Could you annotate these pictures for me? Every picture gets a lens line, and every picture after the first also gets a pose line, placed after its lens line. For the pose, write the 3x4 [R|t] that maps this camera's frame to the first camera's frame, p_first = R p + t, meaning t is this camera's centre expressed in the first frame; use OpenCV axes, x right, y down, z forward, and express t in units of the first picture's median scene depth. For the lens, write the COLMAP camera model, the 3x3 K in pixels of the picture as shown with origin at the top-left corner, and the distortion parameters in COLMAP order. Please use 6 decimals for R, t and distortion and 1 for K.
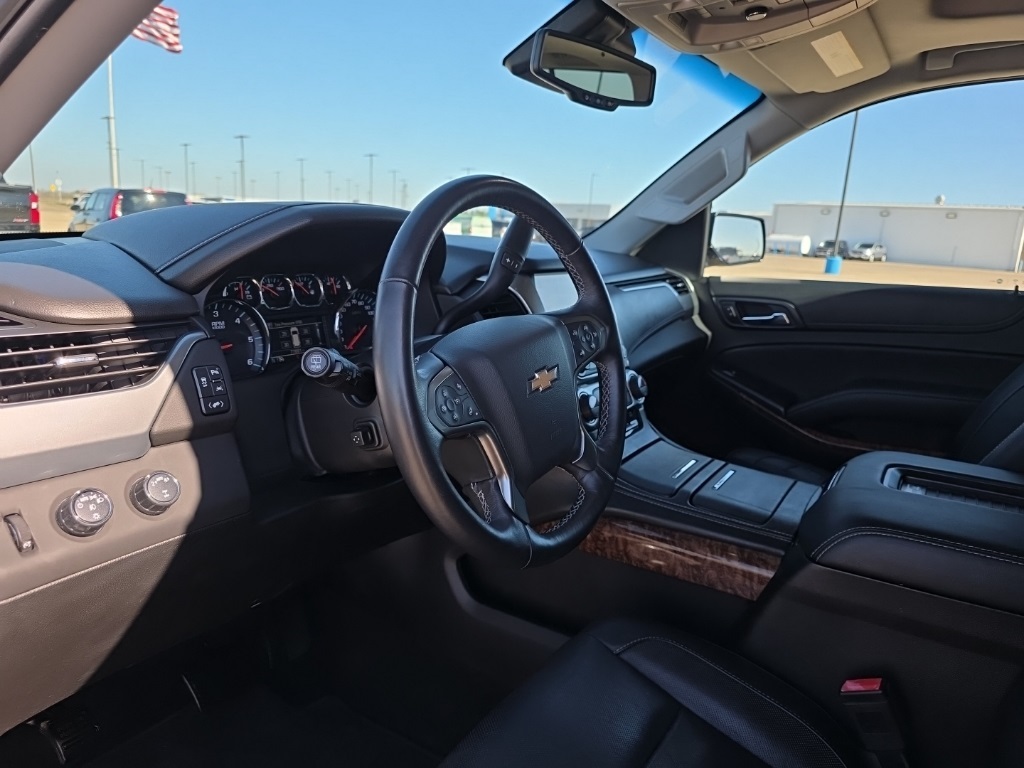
lens RADIAL K [[696.8, 0, 512.0], [0, 696.8, 384.0], [0, 0, 1]] dist [0.047714, -0.058131]
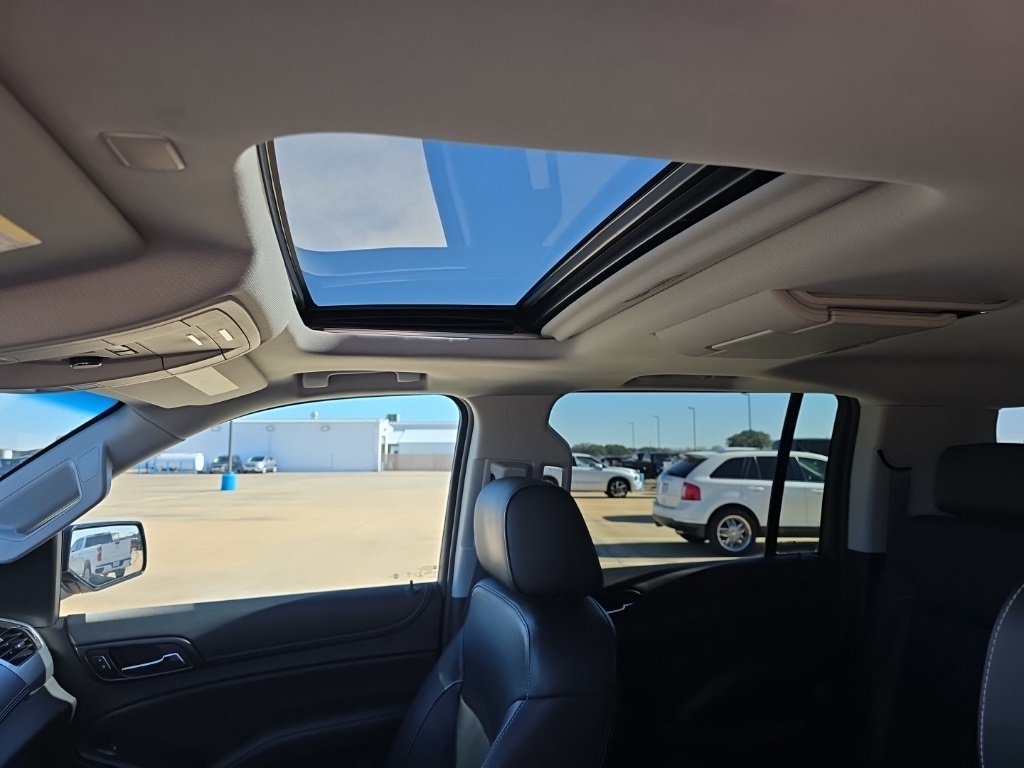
lens RADIAL K [[696.8, 0, 512.0], [0, 696.8, 384.0], [0, 0, 1]] dist [0.047714, -0.058131]
pose [[0.690666, 0.014677, 0.723025, 0.076646], [0.198174, 0.957681, -0.208745, -0.159421], [-0.695491, 0.287458, 0.658529, 0.139262]]
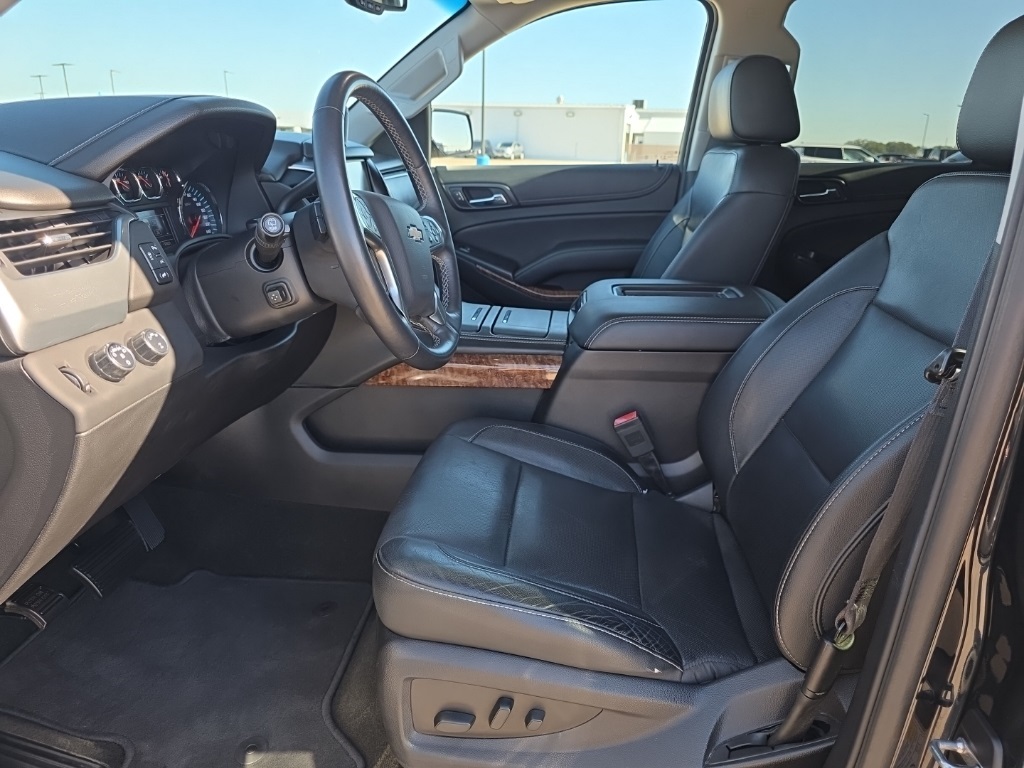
lens RADIAL K [[696.8, 0, 512.0], [0, 696.8, 384.0], [0, 0, 1]] dist [0.047714, -0.058131]
pose [[0.890460, -0.179491, 0.418167, -0.171896], [0.125764, 0.980202, 0.152929, 0.040605], [-0.437337, -0.083587, 0.895405, -0.127917]]
